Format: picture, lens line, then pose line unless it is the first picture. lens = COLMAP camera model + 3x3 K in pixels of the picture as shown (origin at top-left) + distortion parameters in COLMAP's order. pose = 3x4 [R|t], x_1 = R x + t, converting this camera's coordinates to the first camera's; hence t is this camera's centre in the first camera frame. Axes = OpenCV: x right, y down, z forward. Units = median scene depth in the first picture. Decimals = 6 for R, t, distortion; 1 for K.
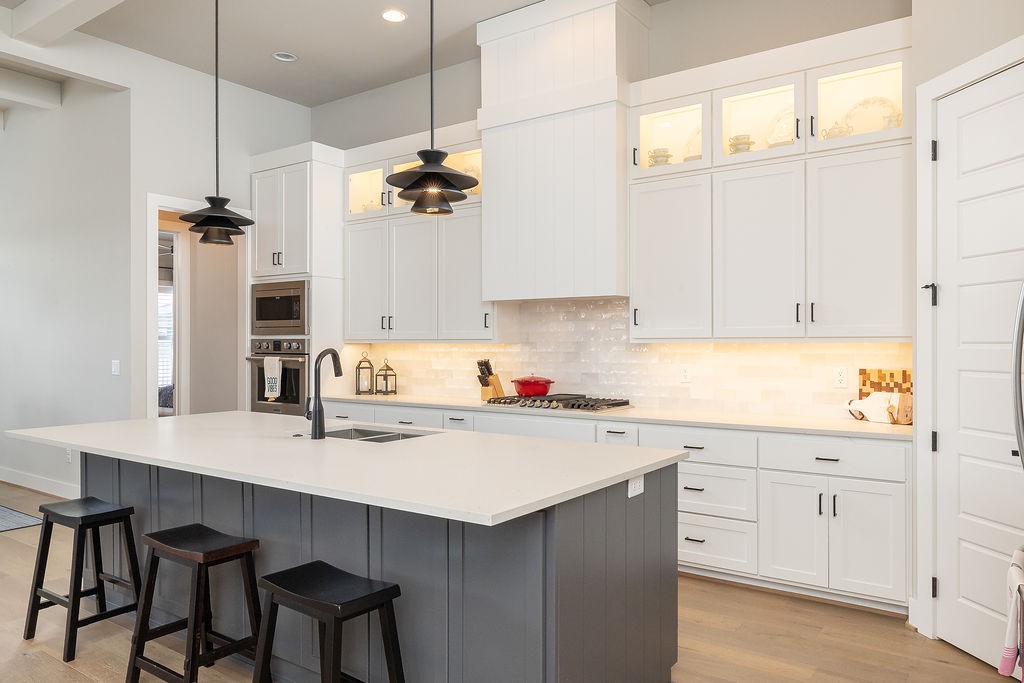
lens RADIAL K [[717.6, 0, 481.0], [0, 717.6, 347.0], [0, 0, 1]] dist [-0.002728, -0.001498]
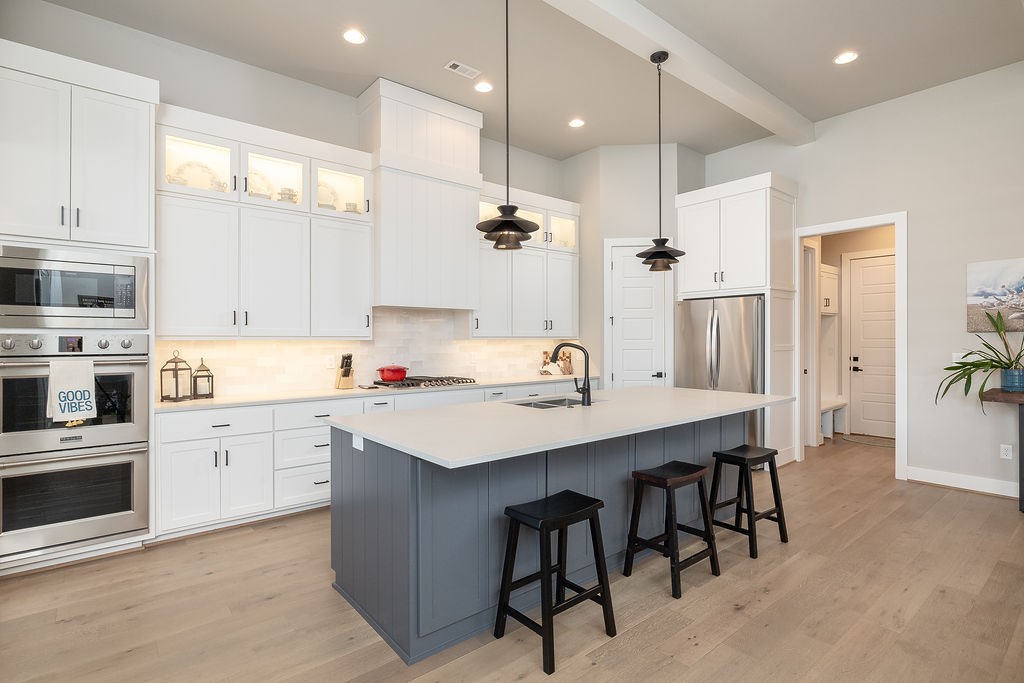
lens RADIAL K [[507.3, 0, 512.0], [0, 507.3, 341.5], [0, 0, 1]] dist [-0.037733, 0.000677]
pose [[0.226047, -0.003352, 0.974111, -0.780255], [0.007291, 0.999972, 0.001749, -0.002296], [-0.974089, 0.006707, 0.226066, 0.587980]]
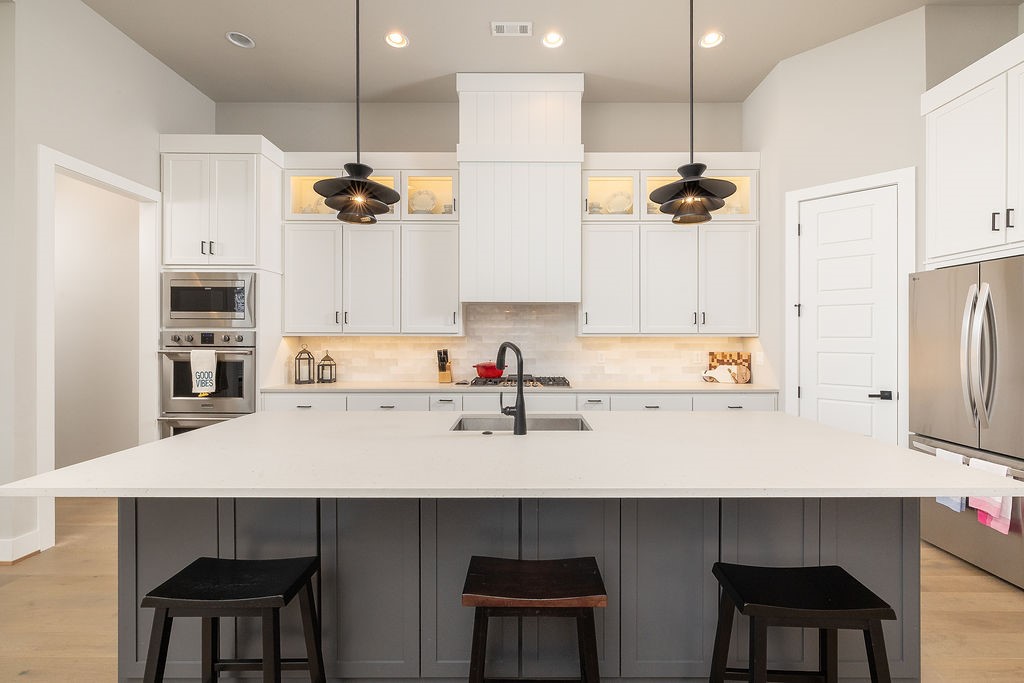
lens RADIAL K [[463.1, 0, 511.9], [0, 463.1, 337.0], [0, 0, 1]] dist [0.001698, 0.000501]
pose [[0.801253, 0.000105, 0.598326, -0.396831], [0.000284, 1.000000, -0.000556, -0.003666], [-0.598326, 0.000616, 0.801253, 0.315139]]
